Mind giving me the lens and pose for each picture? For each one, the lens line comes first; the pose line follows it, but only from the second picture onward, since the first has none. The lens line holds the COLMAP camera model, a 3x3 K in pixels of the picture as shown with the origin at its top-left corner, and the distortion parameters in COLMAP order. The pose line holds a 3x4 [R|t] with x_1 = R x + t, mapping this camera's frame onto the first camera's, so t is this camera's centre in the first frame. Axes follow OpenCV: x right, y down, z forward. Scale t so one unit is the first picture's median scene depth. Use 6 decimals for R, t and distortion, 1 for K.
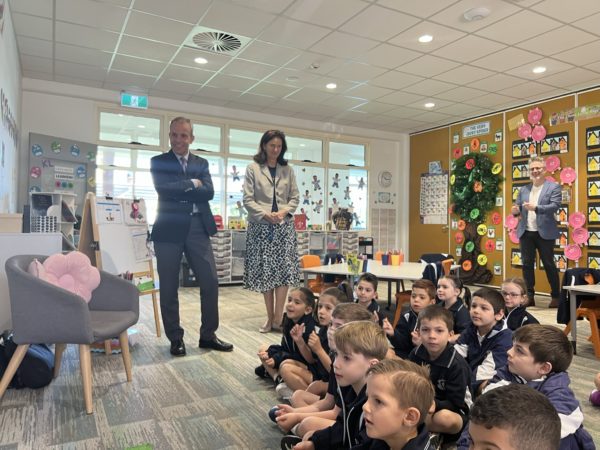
lens RADIAL K [[447.0, 0, 302.4], [0, 447.0, 234.8], [0, 0, 1]] dist [0.066341, -0.097370]
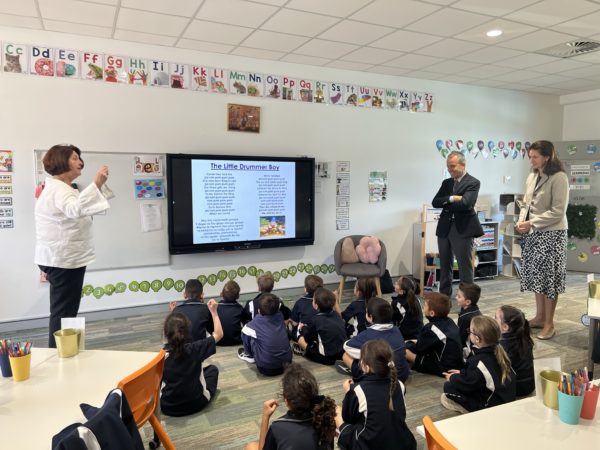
lens RADIAL K [[447.0, 0, 302.4], [0, 447.0, 234.8], [0, 0, 1]] dist [0.066341, -0.097370]
pose [[-0.061875, 0.106047, -0.992434, 1.025119], [-0.017969, 0.994060, 0.107341, -0.122217], [0.997922, 0.024475, -0.059602, 0.527718]]
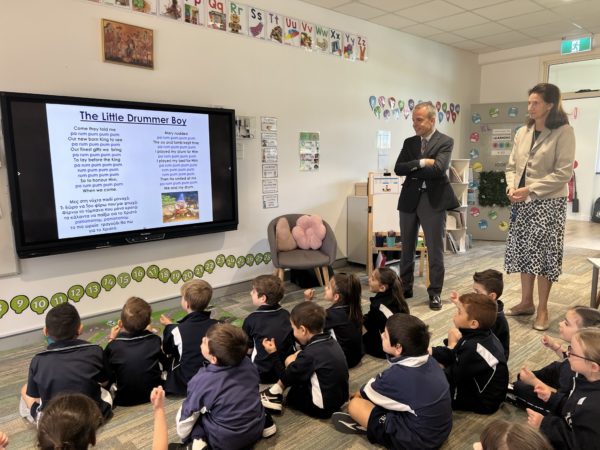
lens RADIAL K [[447.0, 0, 302.4], [0, 447.0, 234.8], [0, 0, 1]] dist [0.066341, -0.097370]
pose [[0.223182, 0.151502, -0.962931, 0.677383], [-0.004643, 0.988002, 0.154370, -0.090939], [0.974766, -0.029982, 0.221208, 0.396837]]
